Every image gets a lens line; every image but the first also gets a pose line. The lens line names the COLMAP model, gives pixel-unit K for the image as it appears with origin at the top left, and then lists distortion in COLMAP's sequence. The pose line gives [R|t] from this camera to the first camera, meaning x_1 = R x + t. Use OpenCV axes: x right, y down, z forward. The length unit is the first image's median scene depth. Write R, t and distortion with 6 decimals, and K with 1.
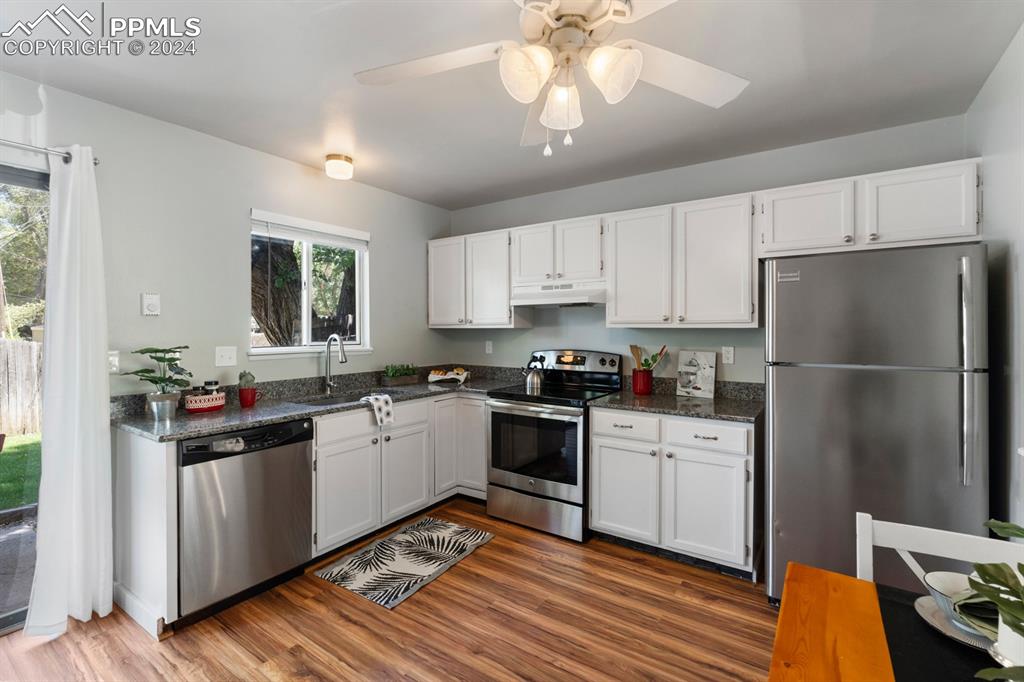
lens RADIAL K [[456.8, 0, 508.6], [0, 456.8, 334.2], [0, 0, 1]] dist [-0.002094, 0.000356]
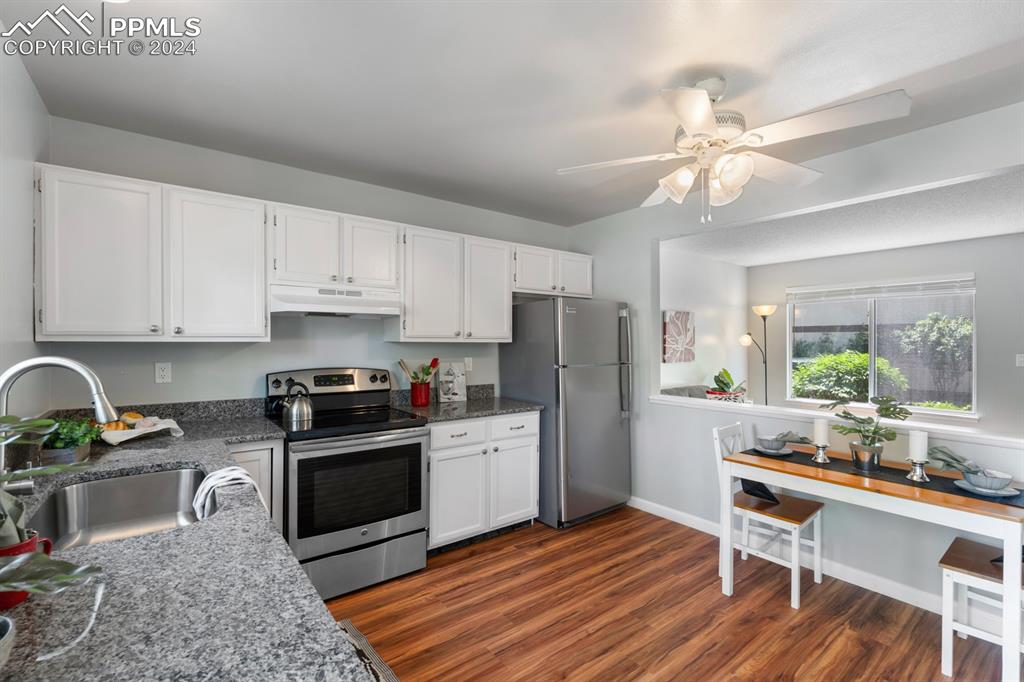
lens RADIAL K [[456.8, 0, 504.0], [0, 456.8, 341.0], [0, 0, 1]] dist [-0.002094, 0.000356]
pose [[0.313370, 0.003841, 0.949623, -0.701491], [0.009591, 0.999928, -0.007209, -0.007901], [-0.949583, 0.011367, 0.313311, 0.547658]]
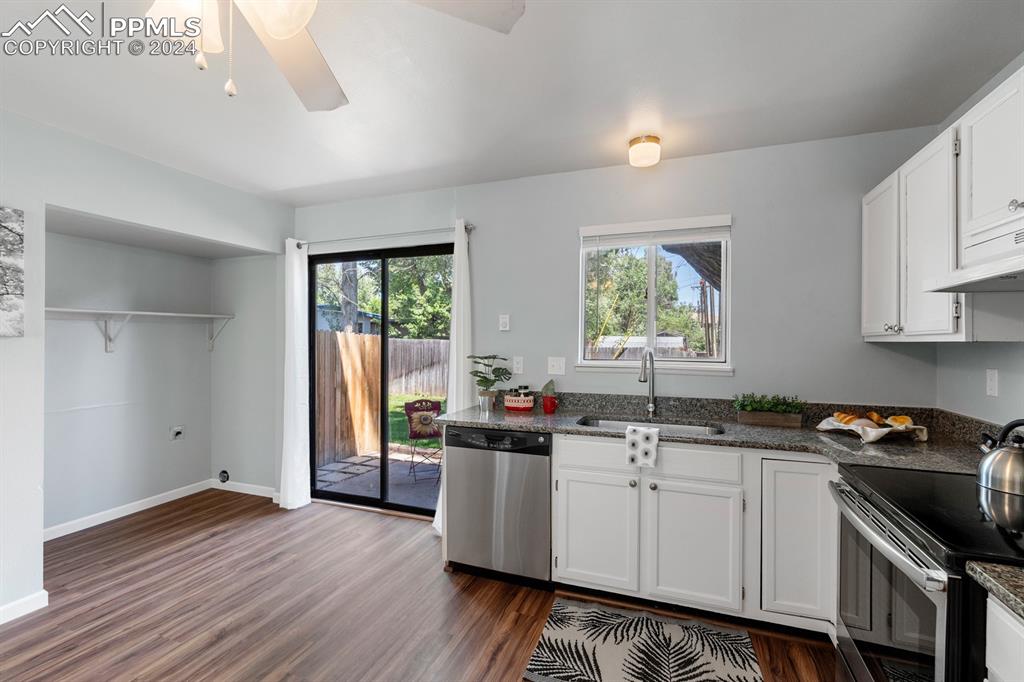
lens RADIAL K [[456.8, 0, 516.6], [0, 456.8, 340.1], [0, 0, 1]] dist [-0.002094, 0.000356]
pose [[0.243043, 0.001478, -0.970014, 0.423776], [-0.015497, 0.999877, -0.002360, -0.009932], [0.969892, 0.015605, 0.243036, 0.602628]]
